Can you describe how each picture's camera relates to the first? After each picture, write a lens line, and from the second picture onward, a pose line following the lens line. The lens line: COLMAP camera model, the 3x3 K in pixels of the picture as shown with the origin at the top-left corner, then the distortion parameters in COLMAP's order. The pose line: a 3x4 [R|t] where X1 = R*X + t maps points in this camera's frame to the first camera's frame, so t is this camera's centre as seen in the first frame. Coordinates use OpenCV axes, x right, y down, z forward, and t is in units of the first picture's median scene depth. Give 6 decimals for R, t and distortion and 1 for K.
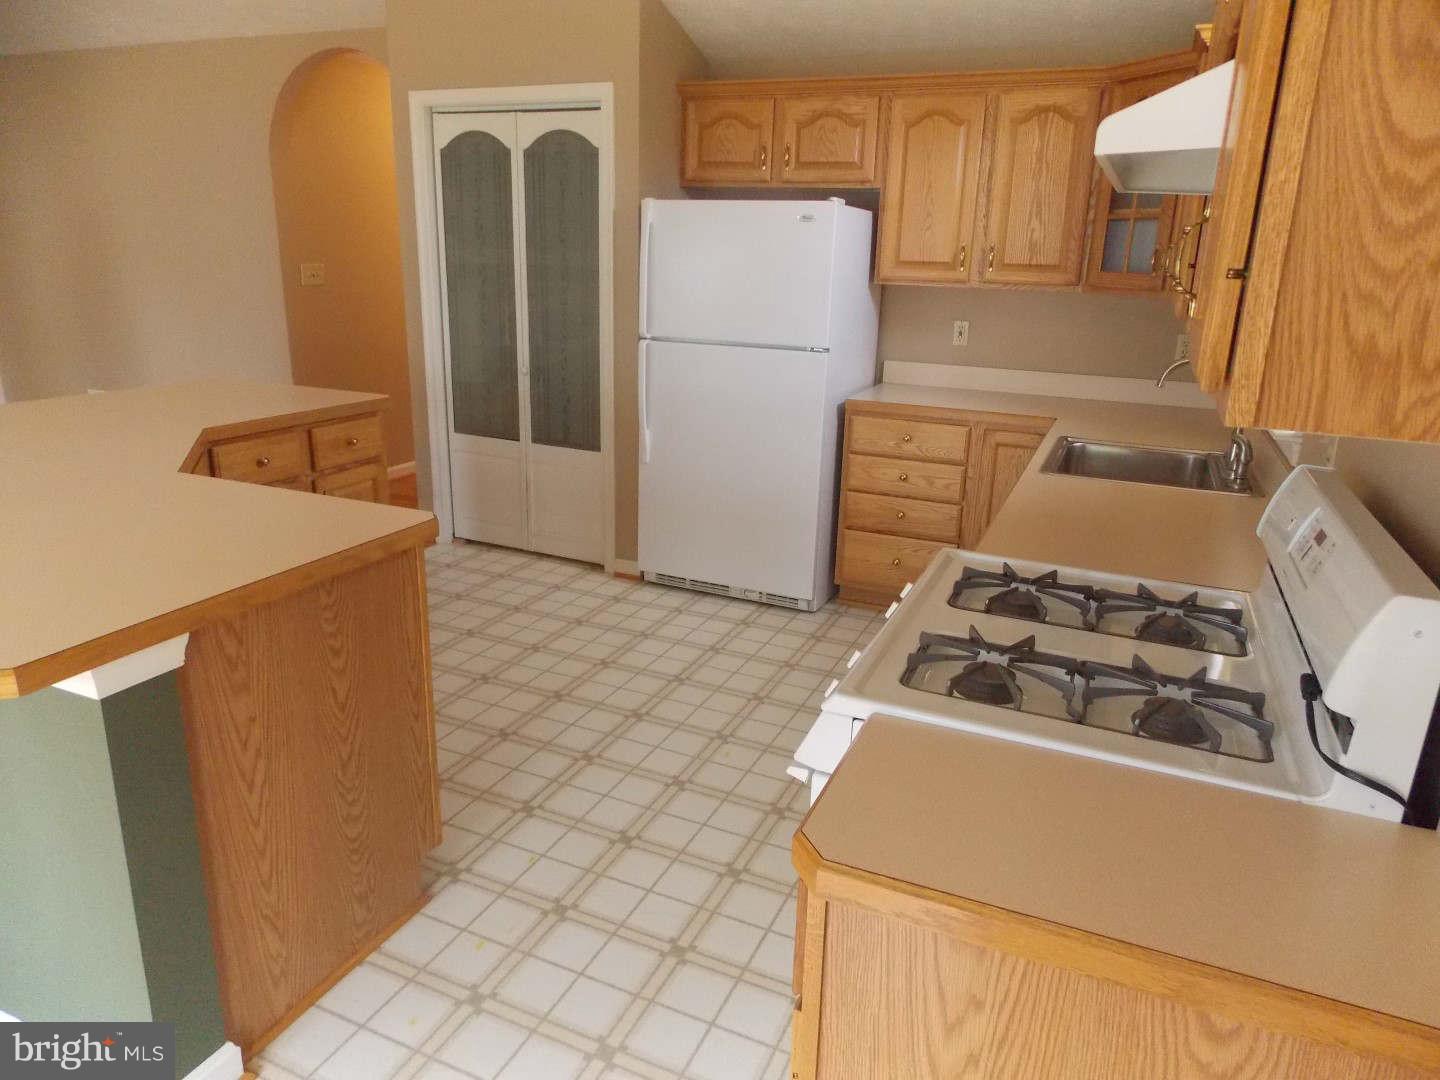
lens RADIAL K [[954.5, 0, 720.0], [0, 954.5, 540.0], [0, 0, 1]] dist [-0.003376, 0.000820]
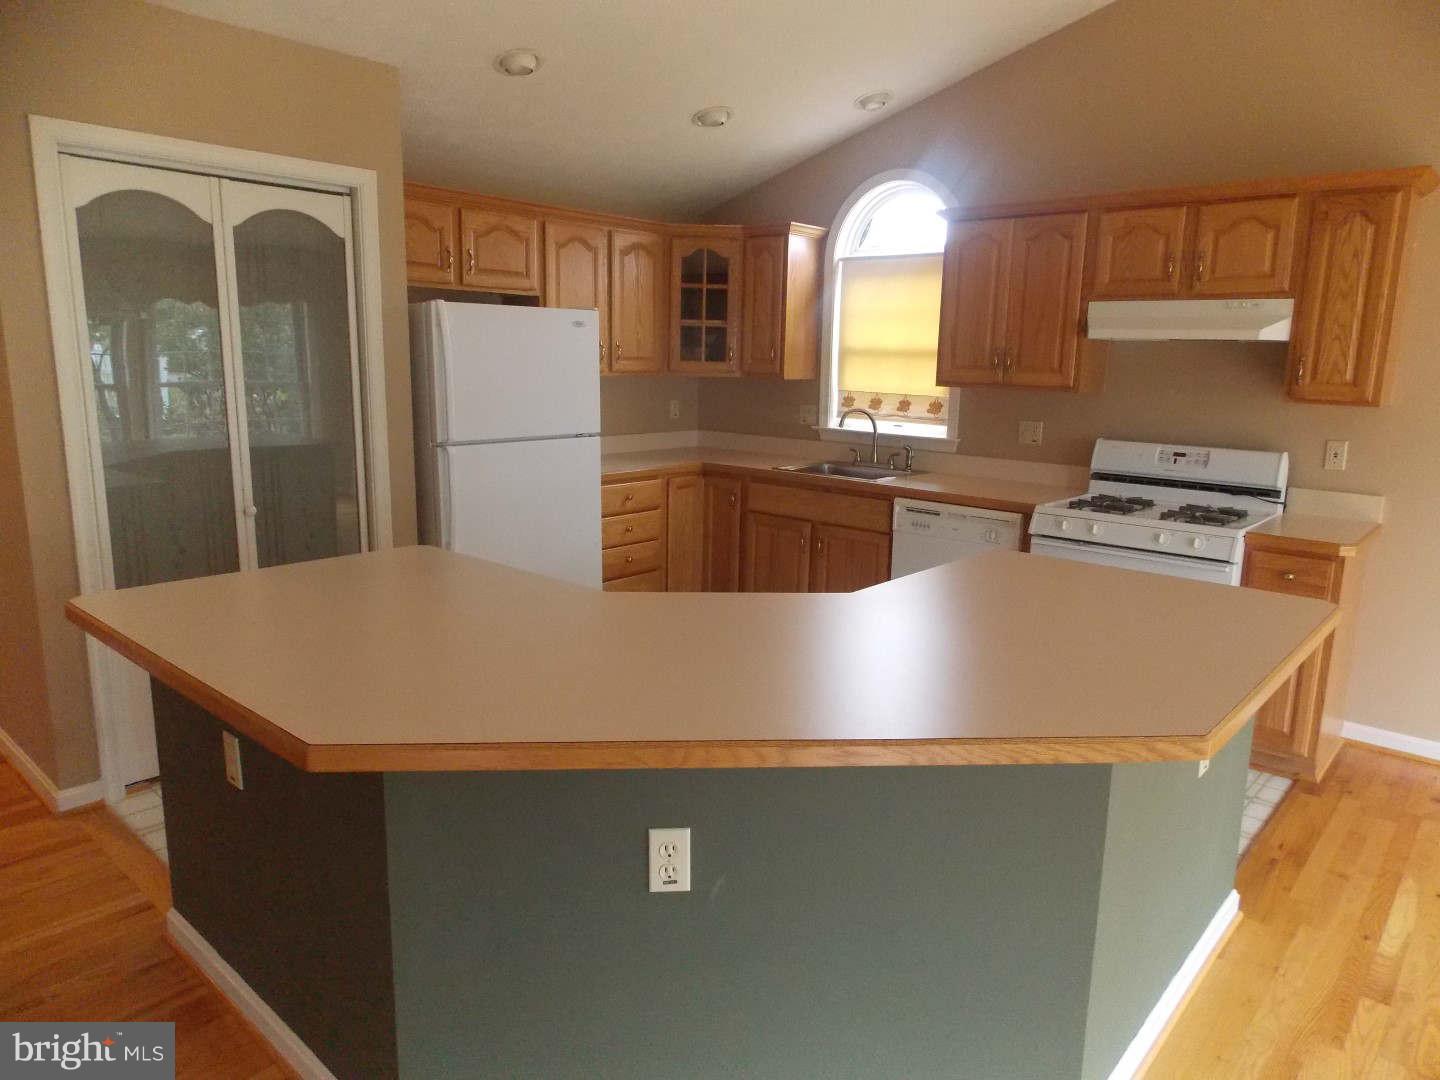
lens RADIAL K [[954.5, 0, 720.0], [0, 954.5, 540.0], [0, 0, 1]] dist [-0.003376, 0.000820]
pose [[0.293844, -0.210308, 0.932430, -0.908322], [0.270101, 0.954008, 0.130056, -0.176414], [-0.916897, 0.213634, 0.337134, 0.468717]]
